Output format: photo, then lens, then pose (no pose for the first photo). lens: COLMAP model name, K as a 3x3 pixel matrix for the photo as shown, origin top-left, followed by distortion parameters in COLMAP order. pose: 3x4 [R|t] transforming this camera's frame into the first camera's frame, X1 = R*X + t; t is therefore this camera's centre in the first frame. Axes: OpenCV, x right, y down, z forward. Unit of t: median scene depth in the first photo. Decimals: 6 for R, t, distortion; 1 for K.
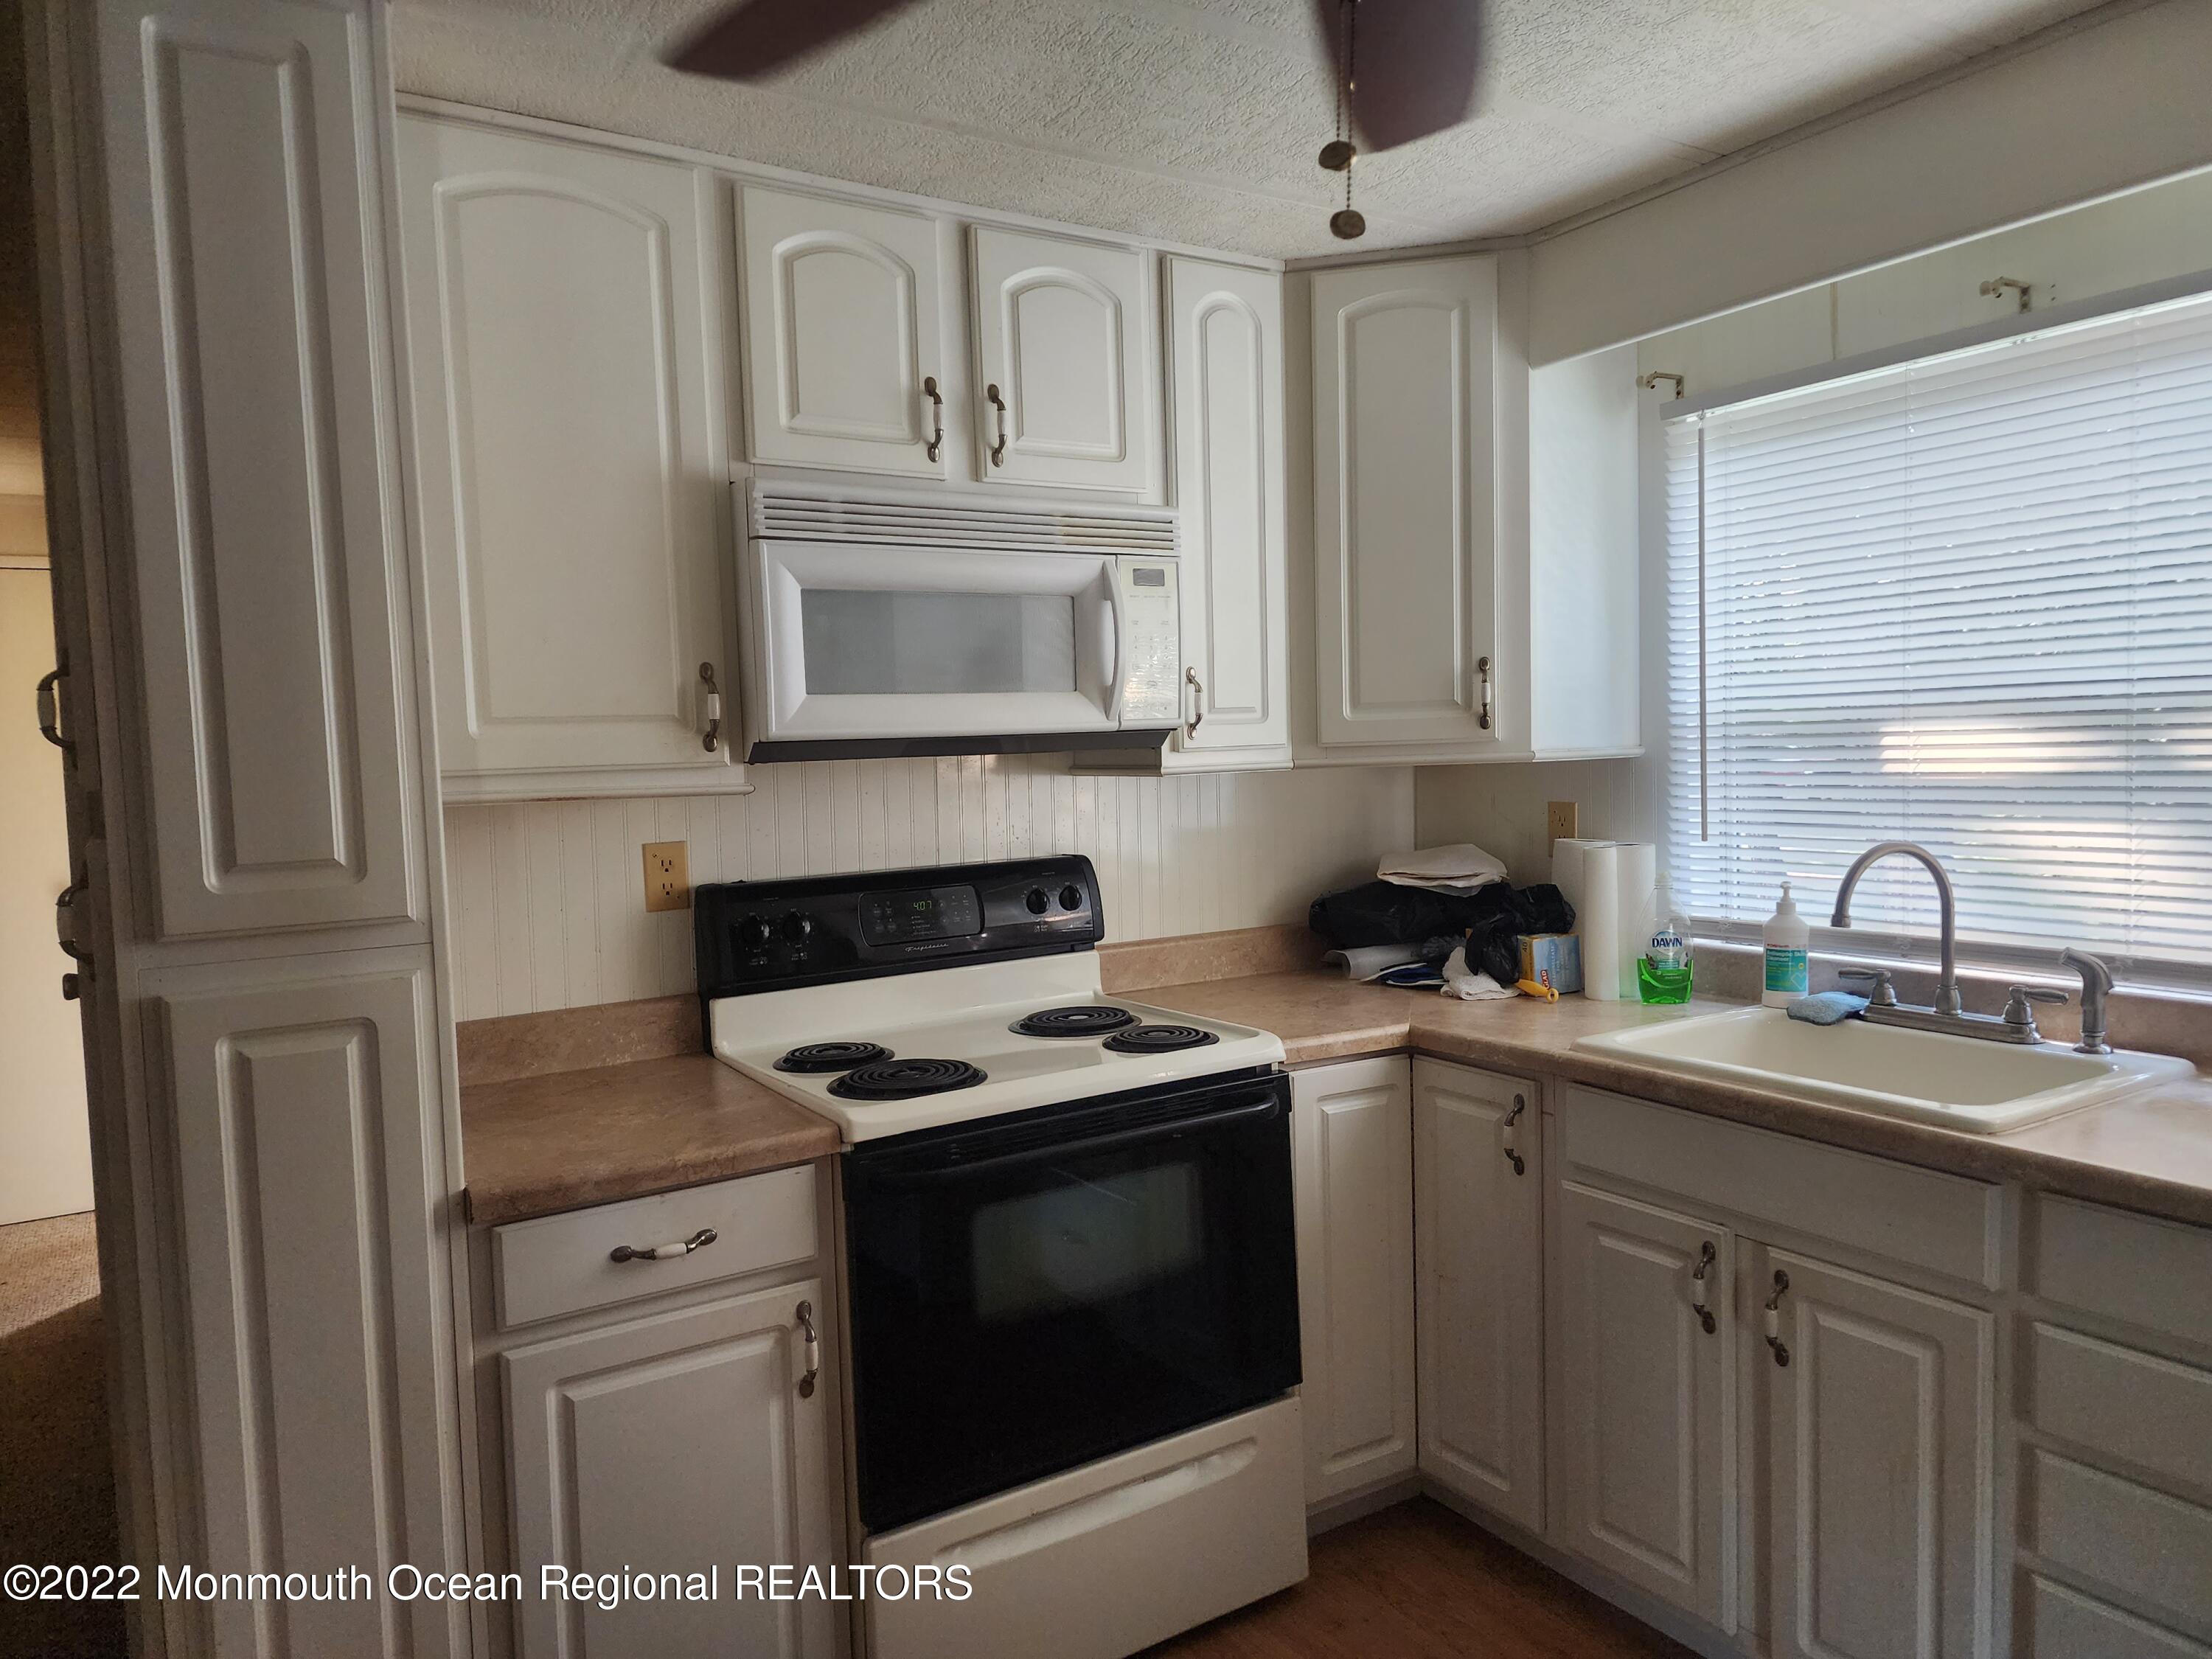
lens RADIAL K [[1514.2, 0, 1060.2], [0, 1514.2, 827.4], [0, 0, 1]] dist [0.046013, -0.061189]
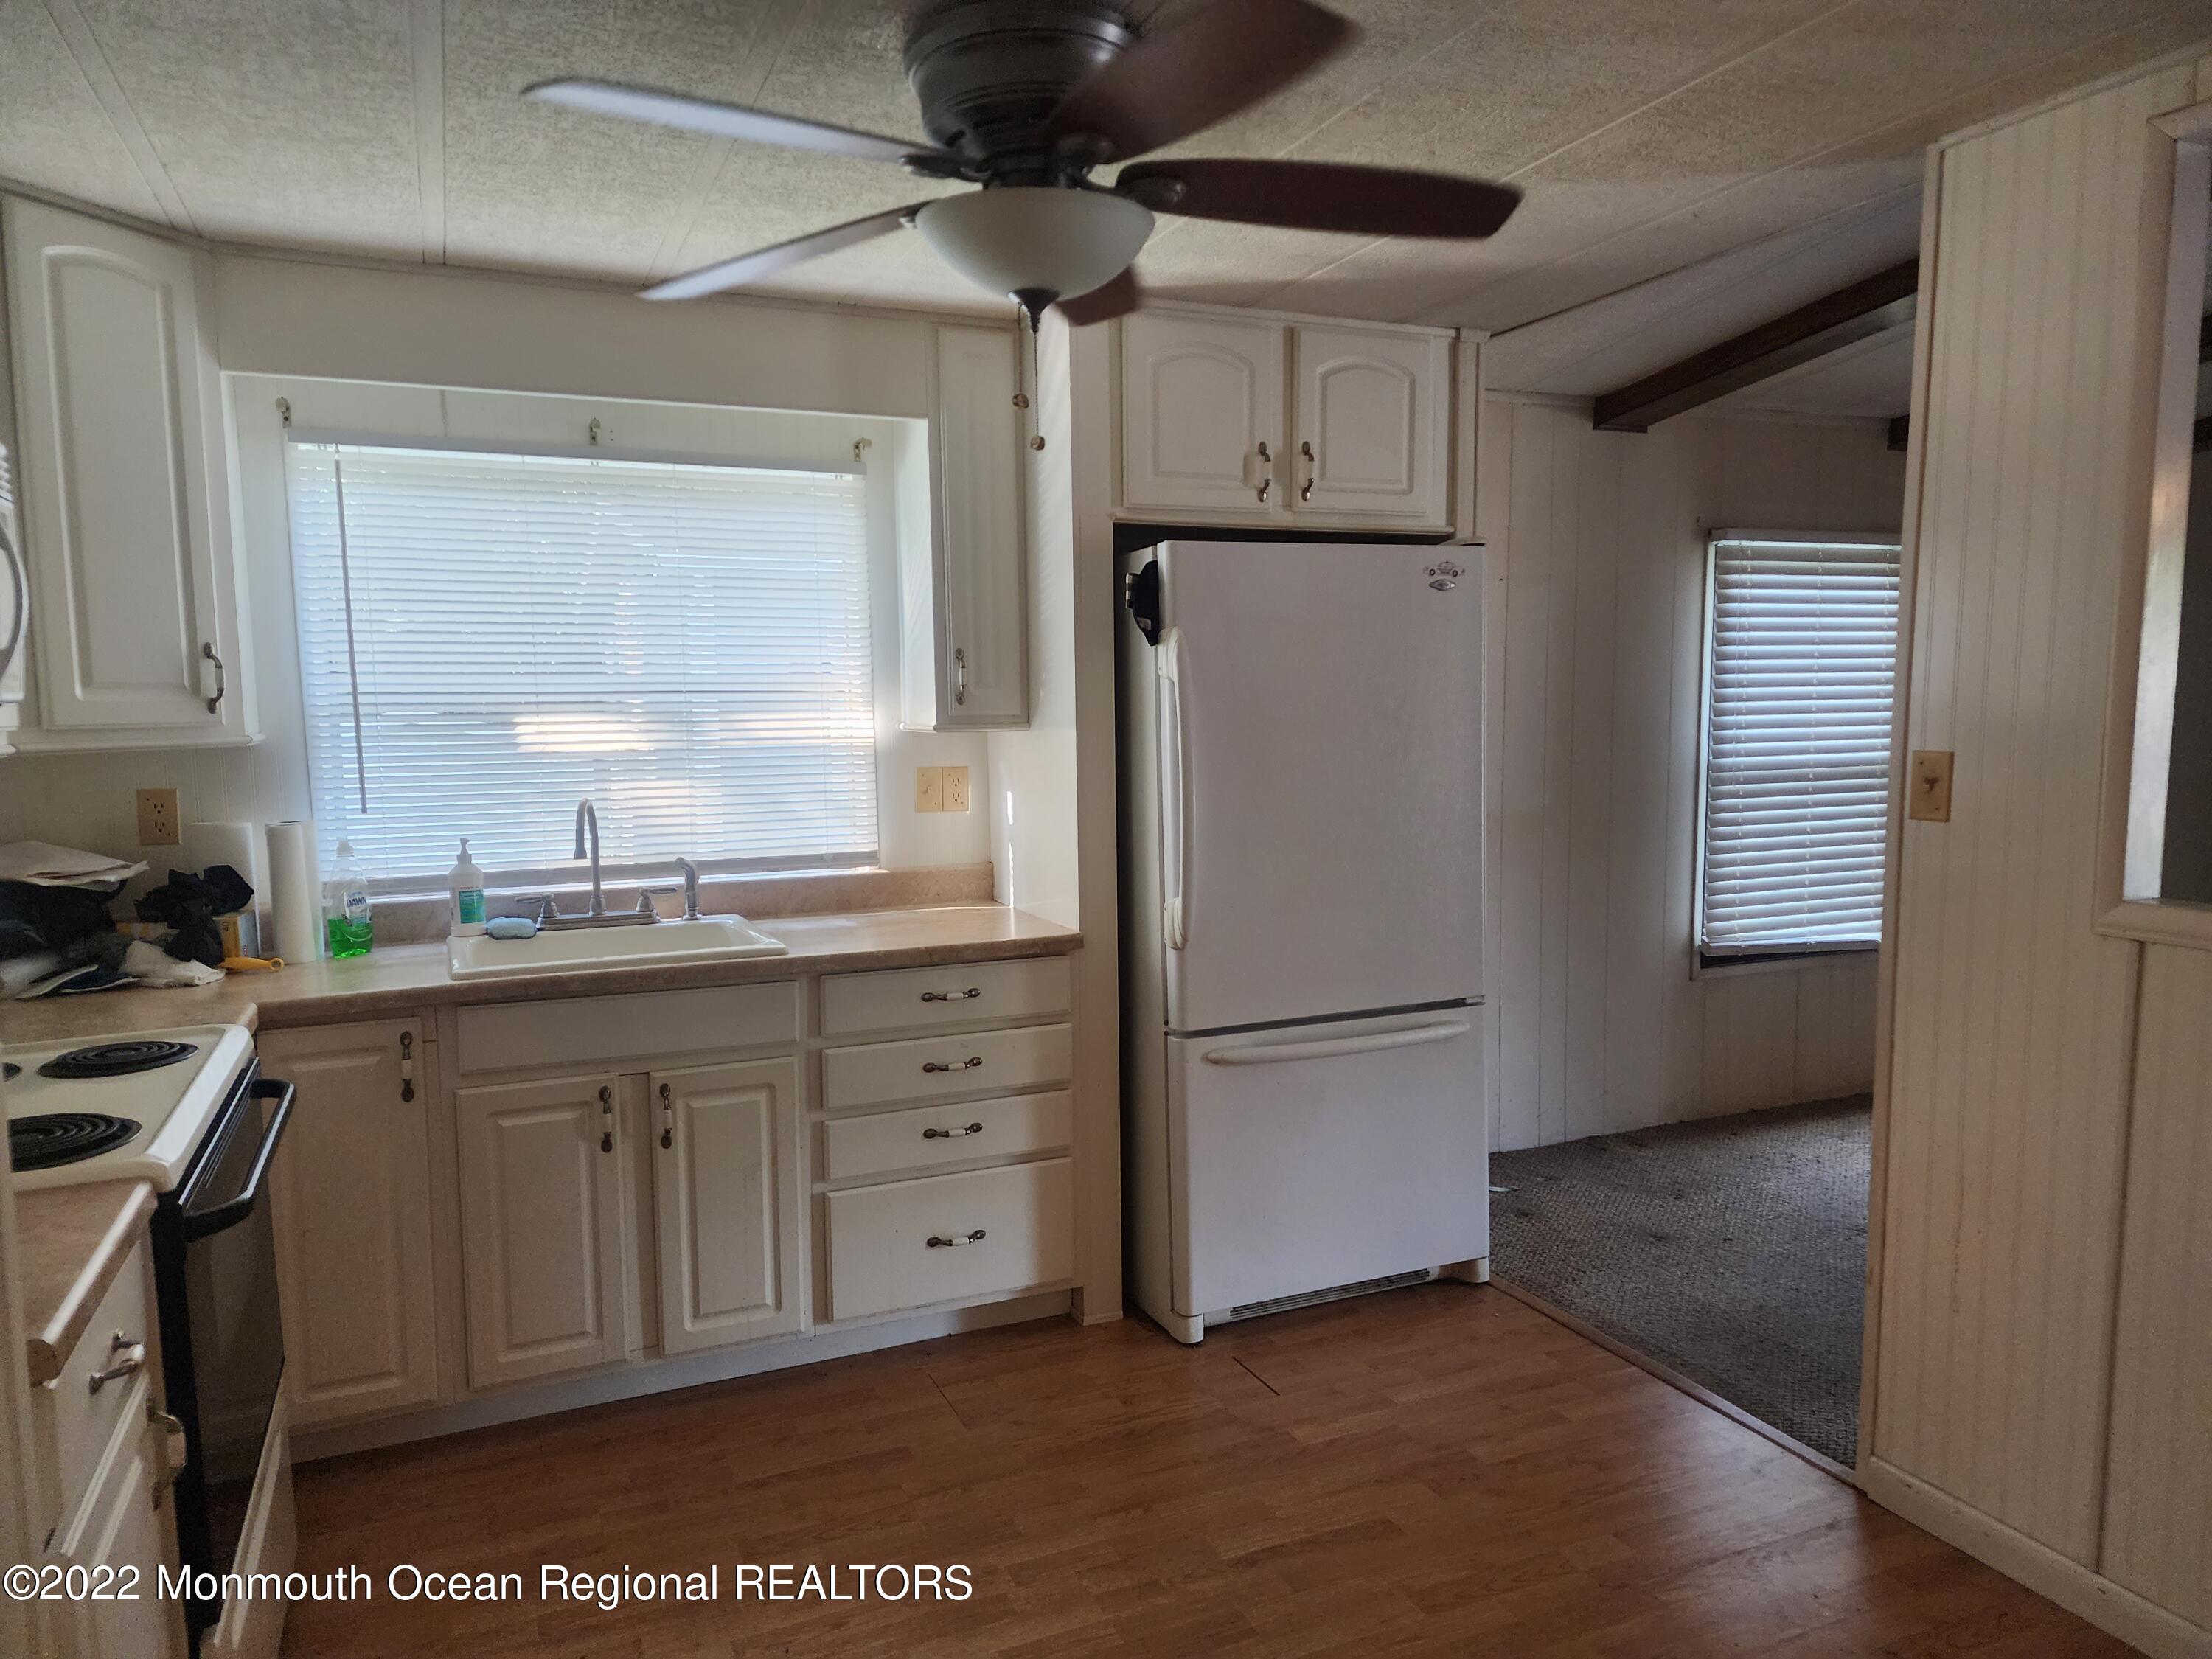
lens RADIAL K [[1506.9, 0, 1180.8], [0, 1506.9, 841.4], [0, 0, 1]] dist [0.049987, -0.031468]
pose [[0.080558, -0.061476, 0.994852, -0.671419], [0.063342, 0.996395, 0.056442, 0.003552], [-0.994735, 0.058469, 0.084161, 0.262227]]
